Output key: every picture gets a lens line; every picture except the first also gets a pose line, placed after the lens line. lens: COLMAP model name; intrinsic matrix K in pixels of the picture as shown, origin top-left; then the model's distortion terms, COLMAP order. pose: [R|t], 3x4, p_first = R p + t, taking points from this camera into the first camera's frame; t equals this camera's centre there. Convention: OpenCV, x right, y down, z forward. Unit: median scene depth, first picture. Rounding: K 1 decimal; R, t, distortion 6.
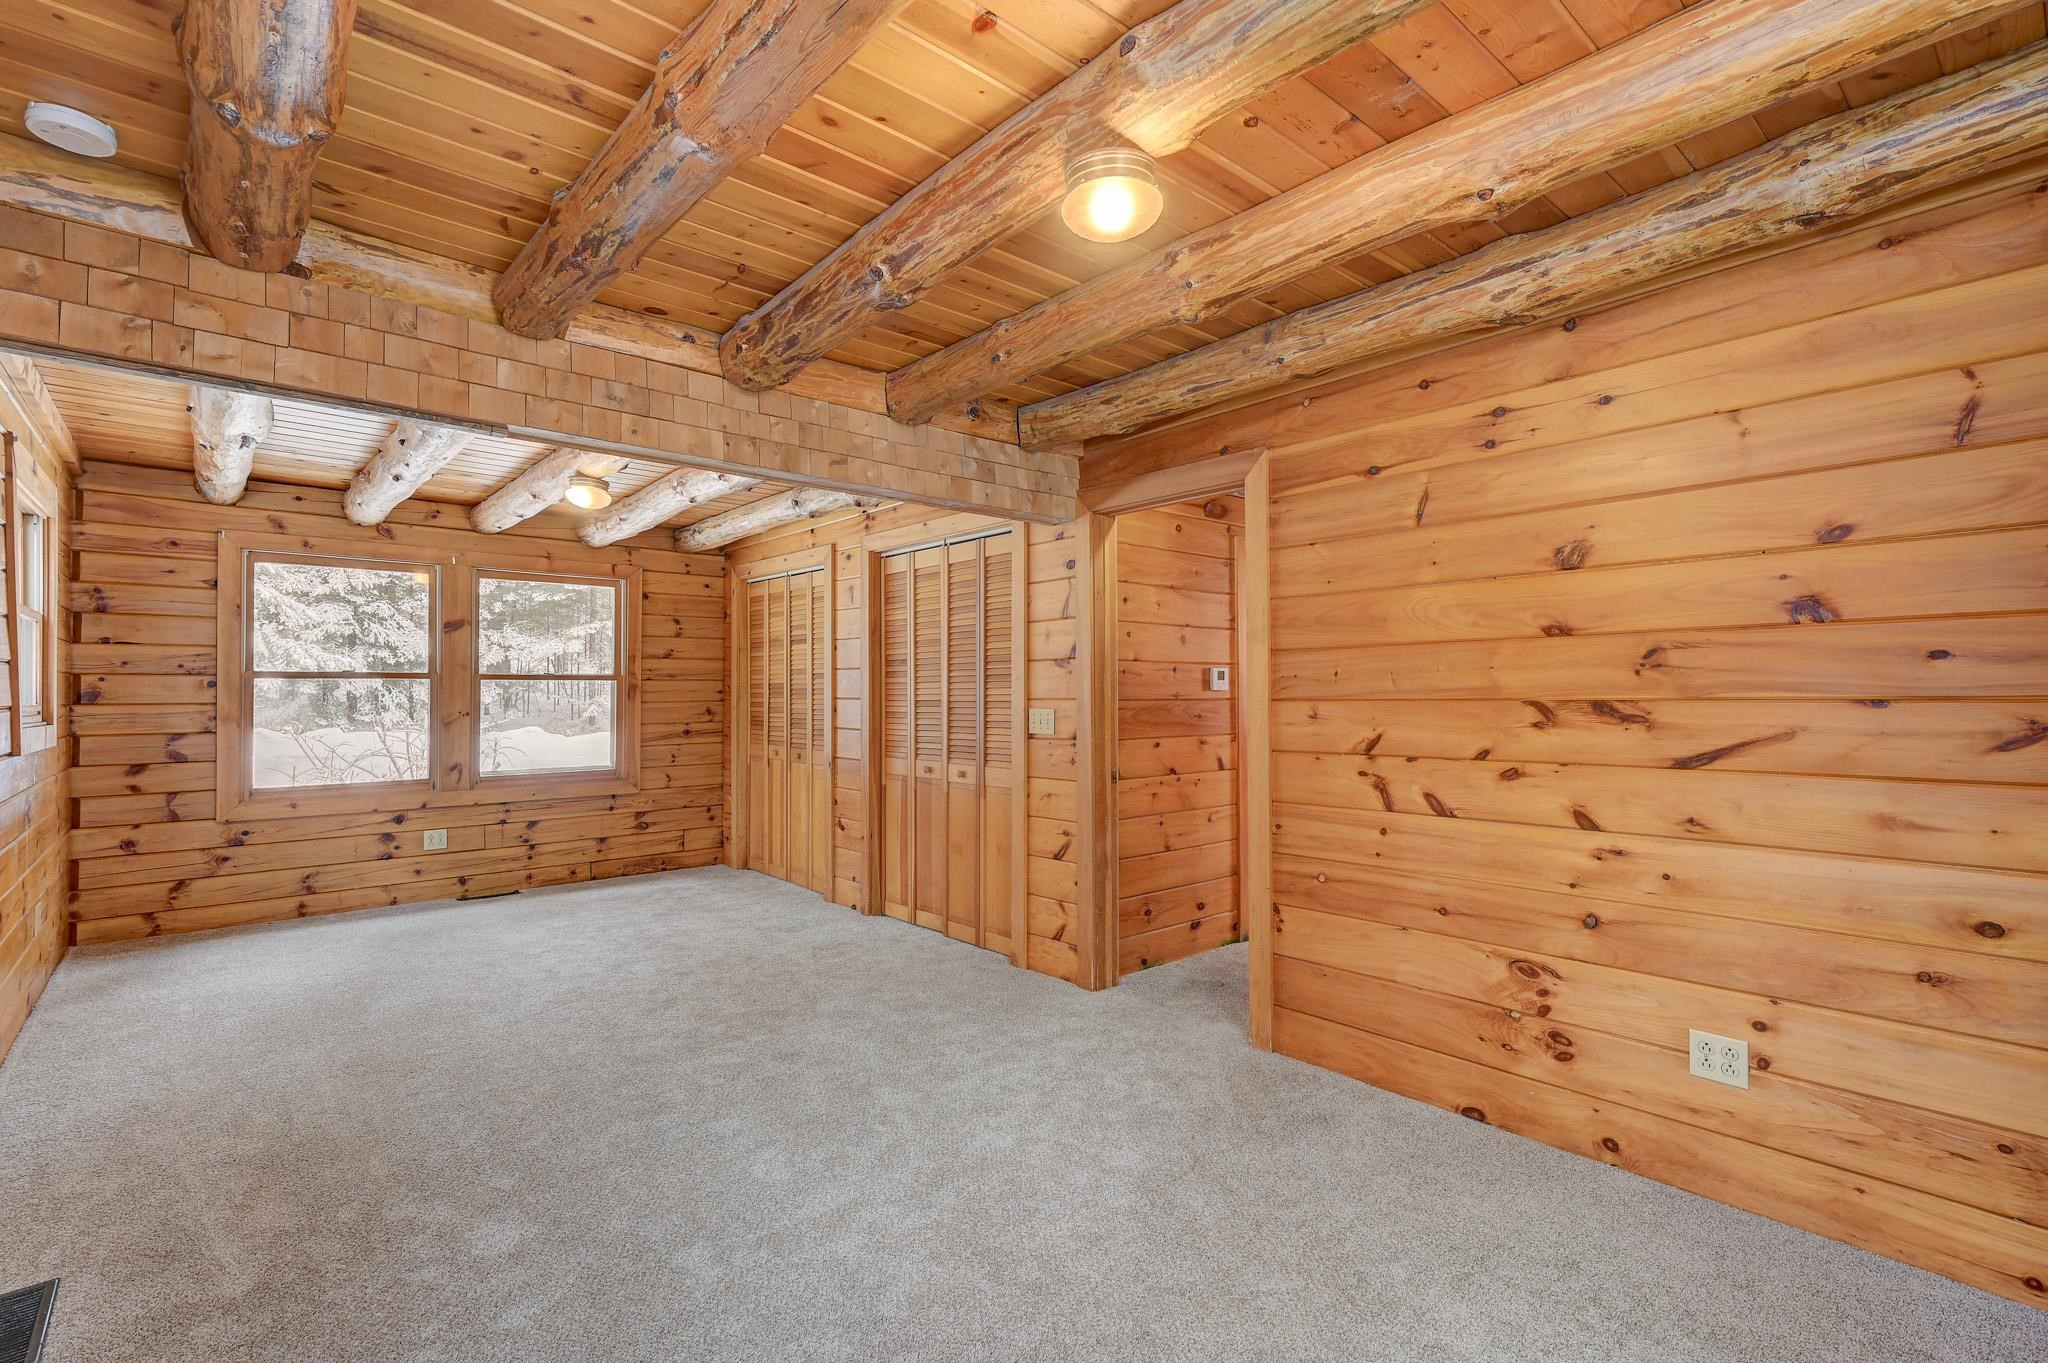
lens RADIAL K [[931.3, 0, 1024.0], [0, 931.3, 681.5], [0, 0, 1]] dist [0.017318, -0.000040]
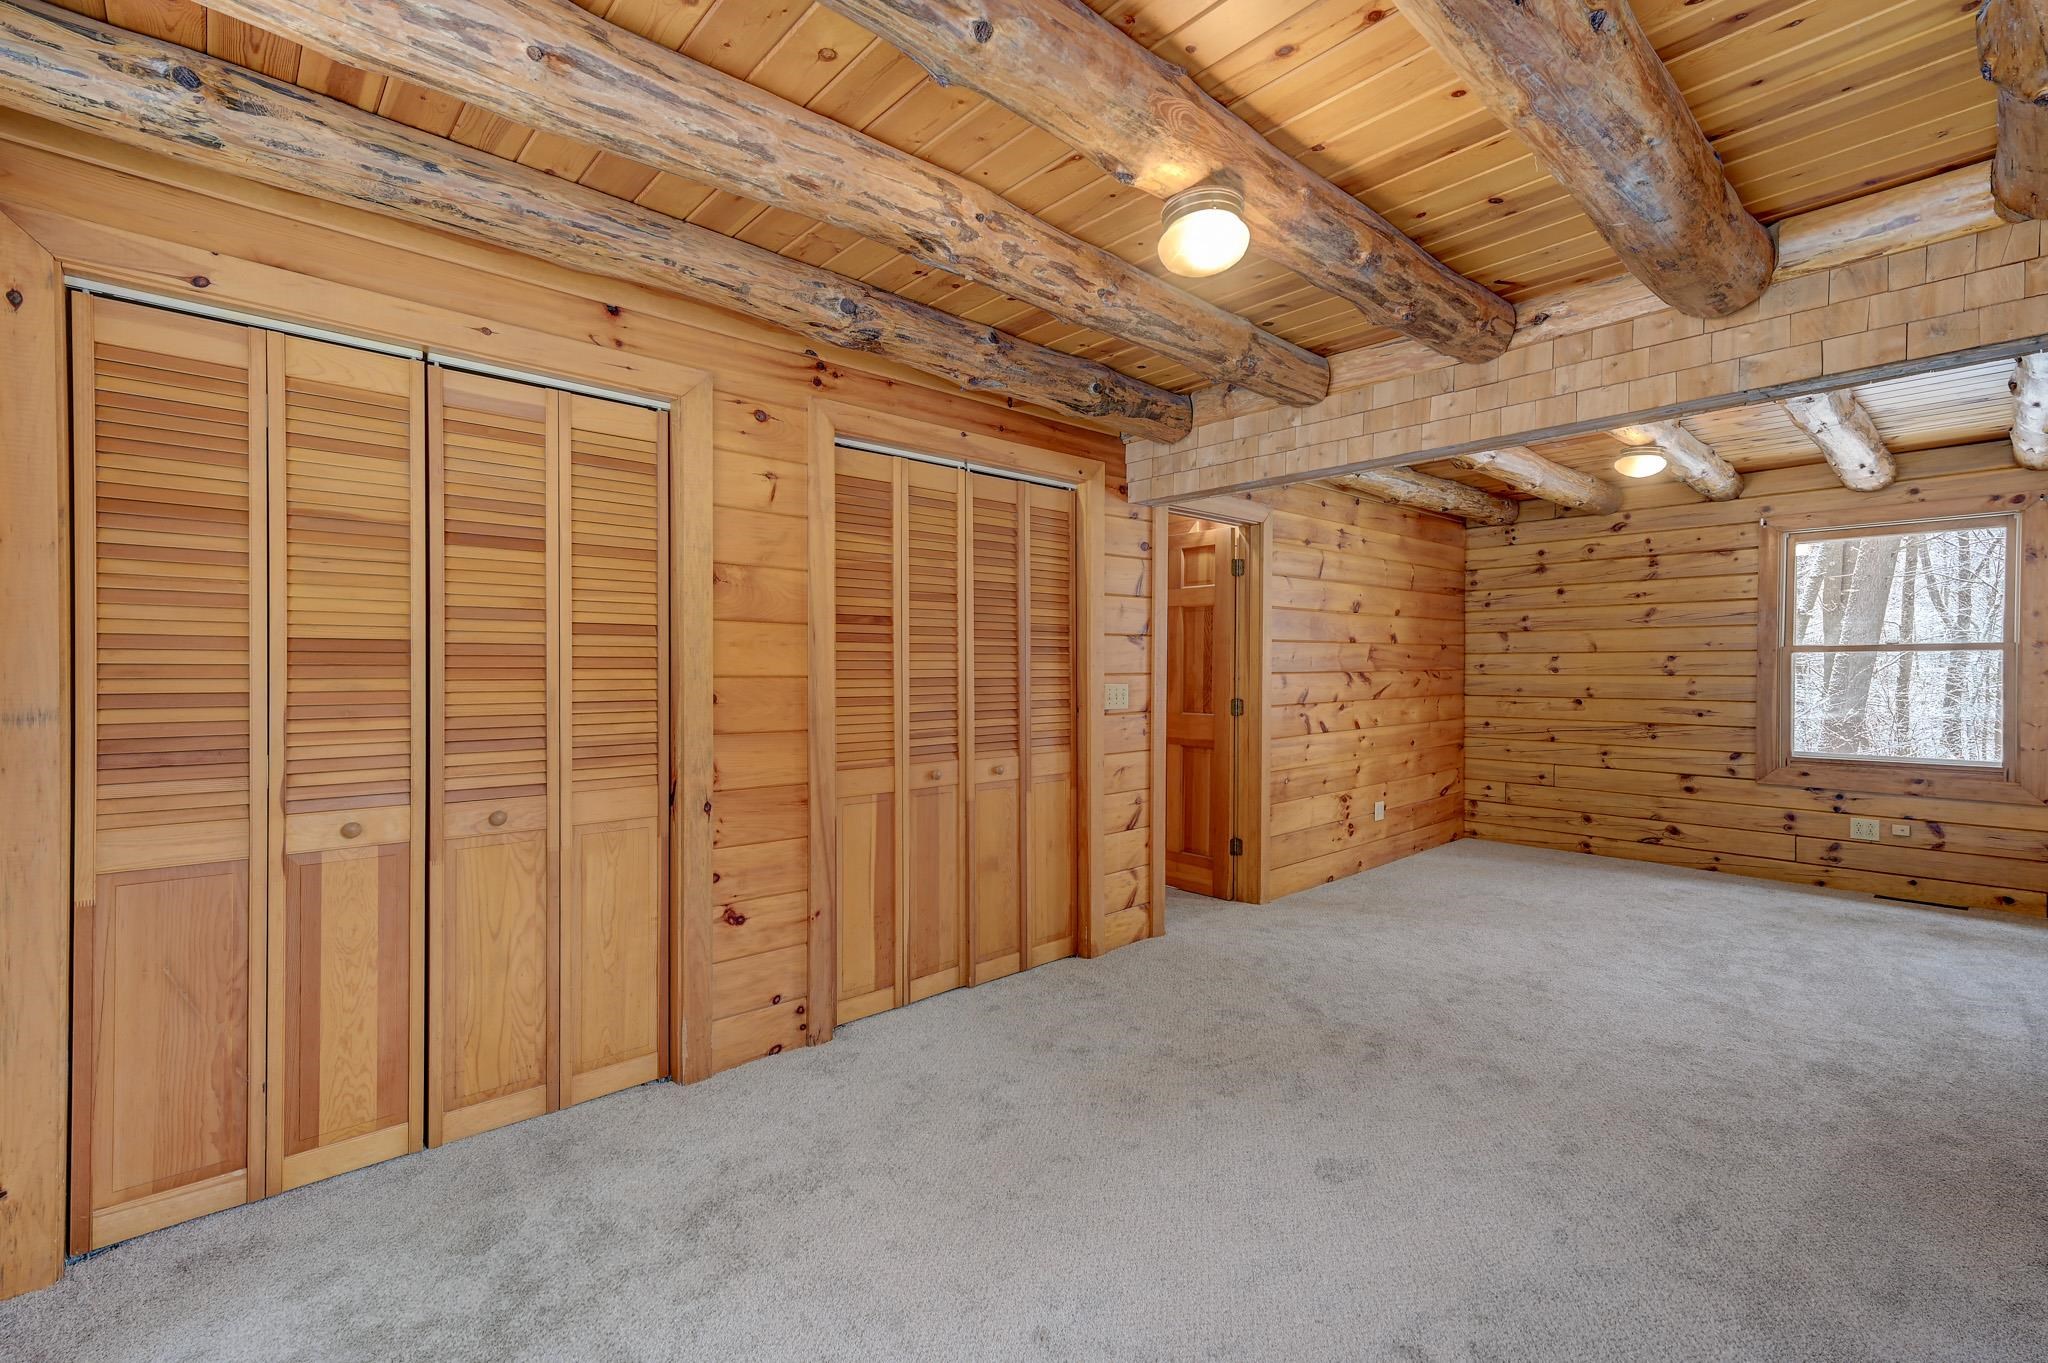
lens RADIAL K [[895.0, 0, 1022.1], [0, 895.0, 678.2], [0, 0, 1]] dist [0.013769, -0.000060]
pose [[-0.017926, -0.008875, 0.999800, -0.677402], [-0.013694, 0.999869, 0.008630, 0.012034], [-0.999746, -0.013536, -0.018045, 0.812542]]
